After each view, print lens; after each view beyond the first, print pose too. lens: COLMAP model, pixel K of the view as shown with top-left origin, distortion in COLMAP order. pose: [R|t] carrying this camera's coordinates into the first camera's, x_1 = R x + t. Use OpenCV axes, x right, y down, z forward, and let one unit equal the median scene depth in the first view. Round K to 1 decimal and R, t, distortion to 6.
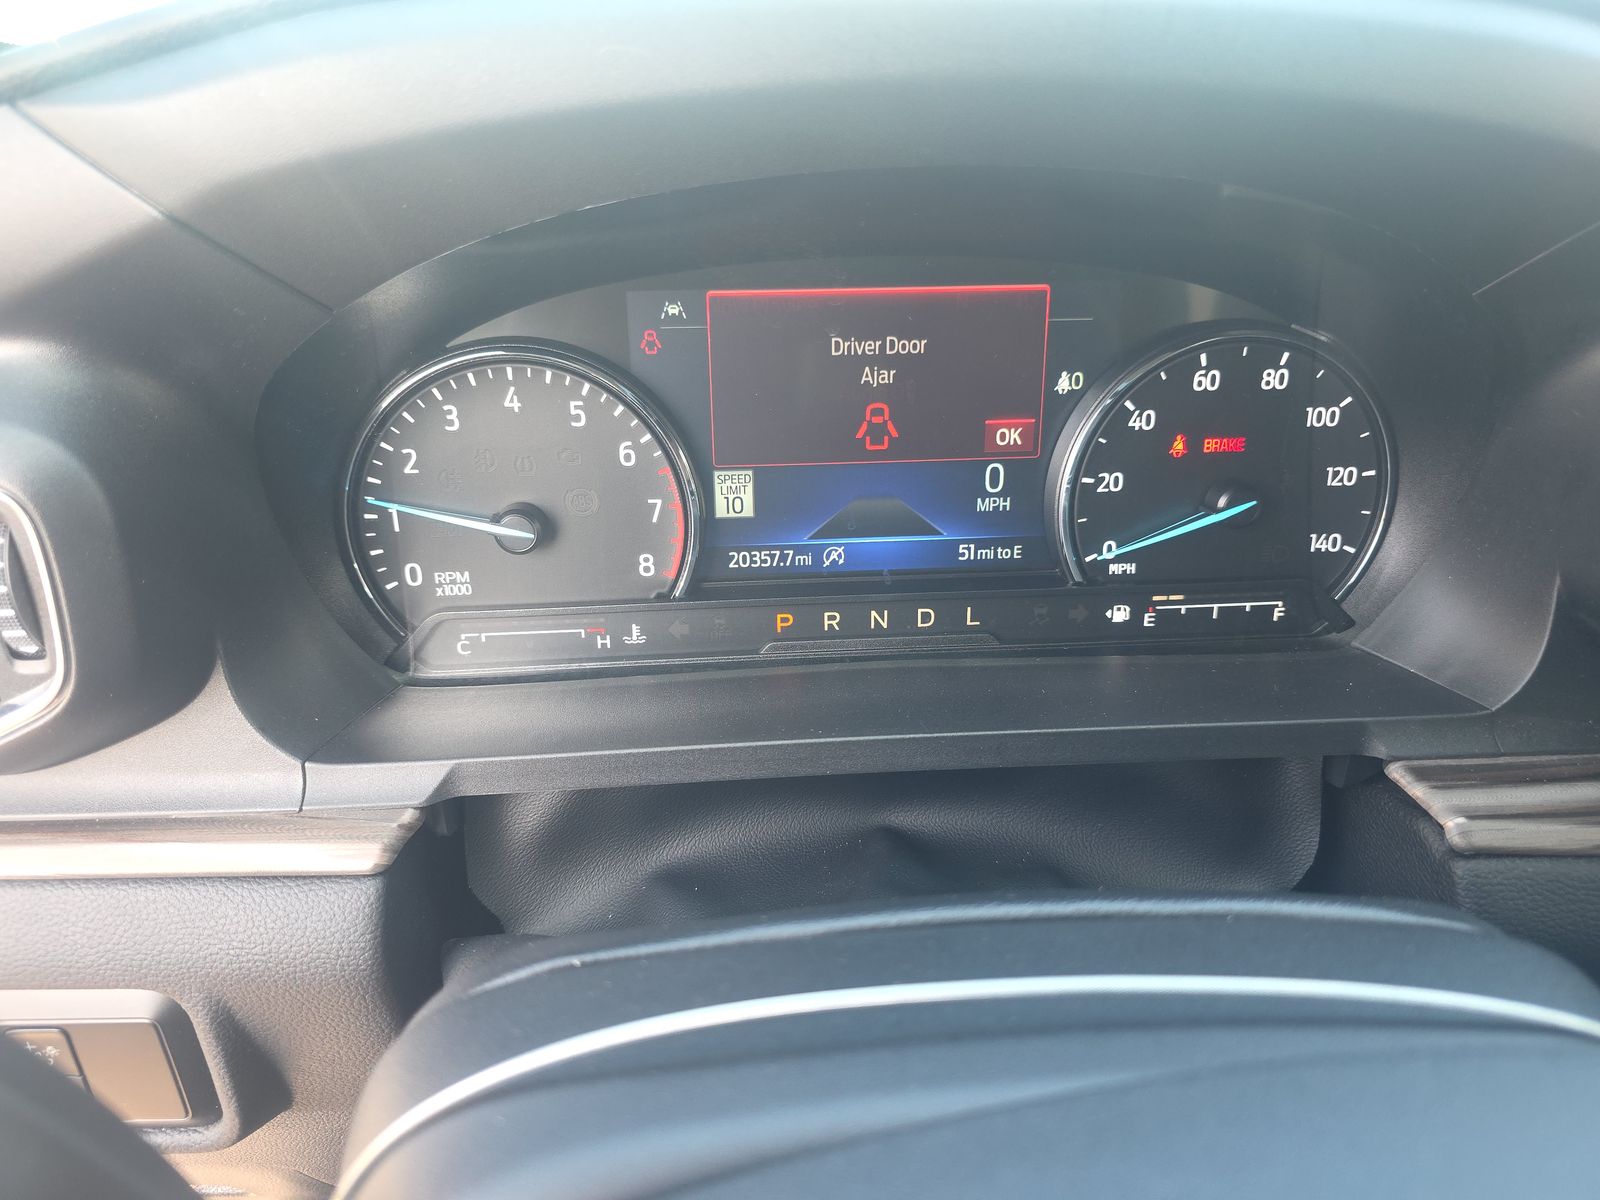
lens RADIAL K [[1093.1, 0, 808.7], [0, 1093.1, 585.1], [0, 0, 1]] dist [0.040653, -0.043906]
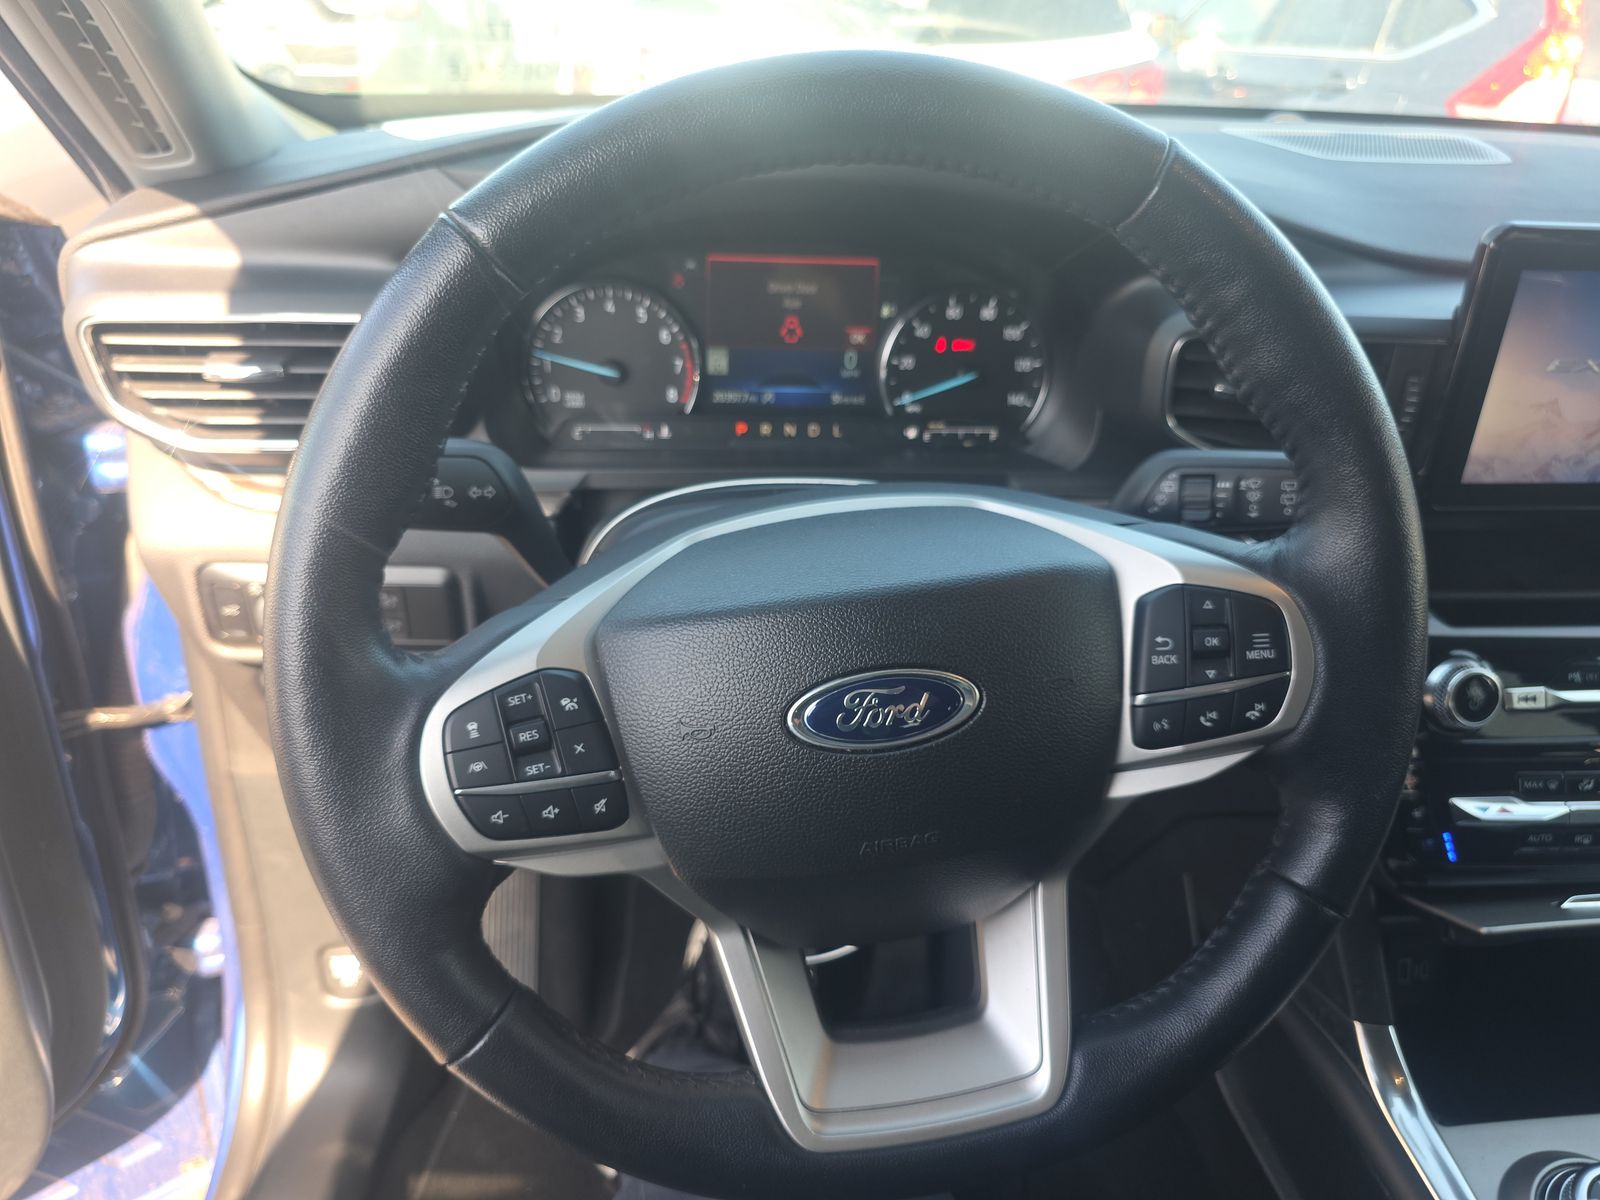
lens RADIAL K [[1093.1, 0, 803.9], [0, 1093.1, 607.1], [0, 0, 1]] dist [0.040653, -0.043906]
pose [[0.998720, 0.034031, 0.037432, 0.028068], [-0.035634, 0.998438, 0.043022, 0.272149], [-0.035909, -0.044301, 0.998373, -1.007176]]
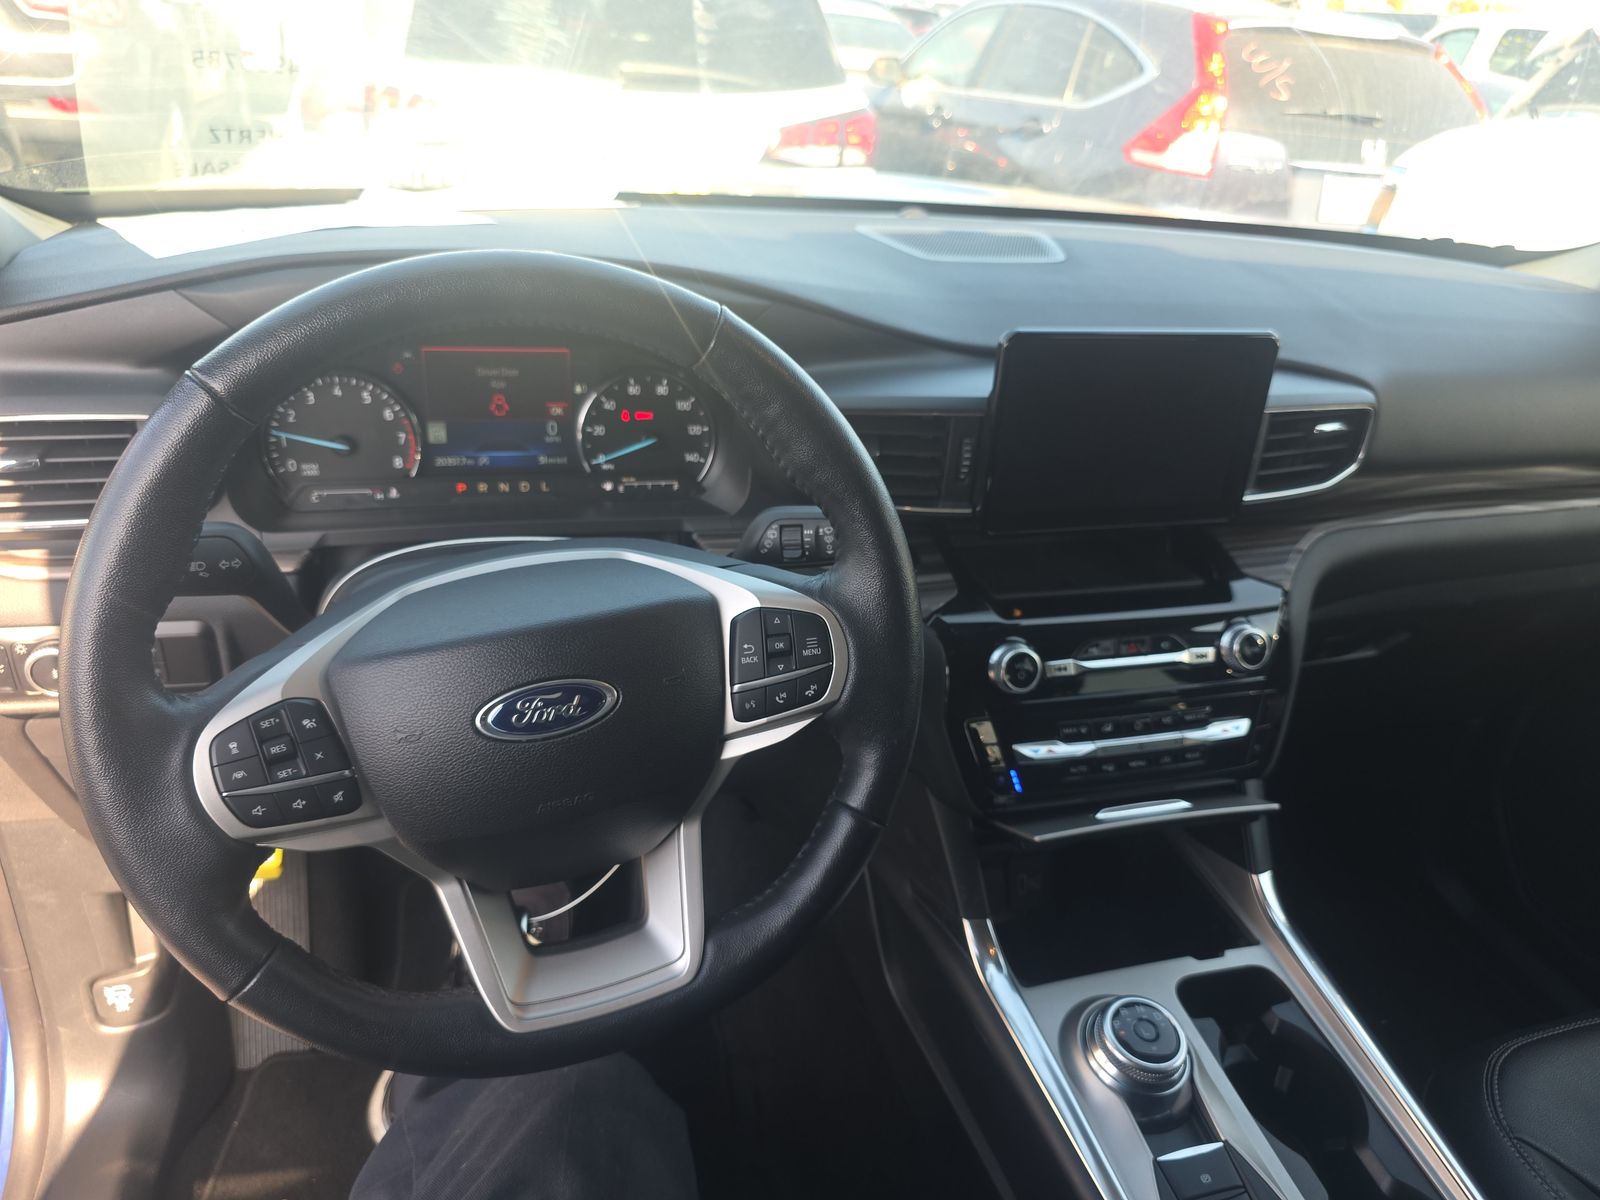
lens RADIAL K [[1093.1, 0, 804.2], [0, 1093.1, 611.0], [0, 0, 1]] dist [0.040653, -0.043906]
pose [[0.973534, -0.023779, 0.227302, 0.155795], [0.015772, 0.999192, 0.036979, 0.227683], [-0.227998, -0.032415, 0.973122, -1.509416]]
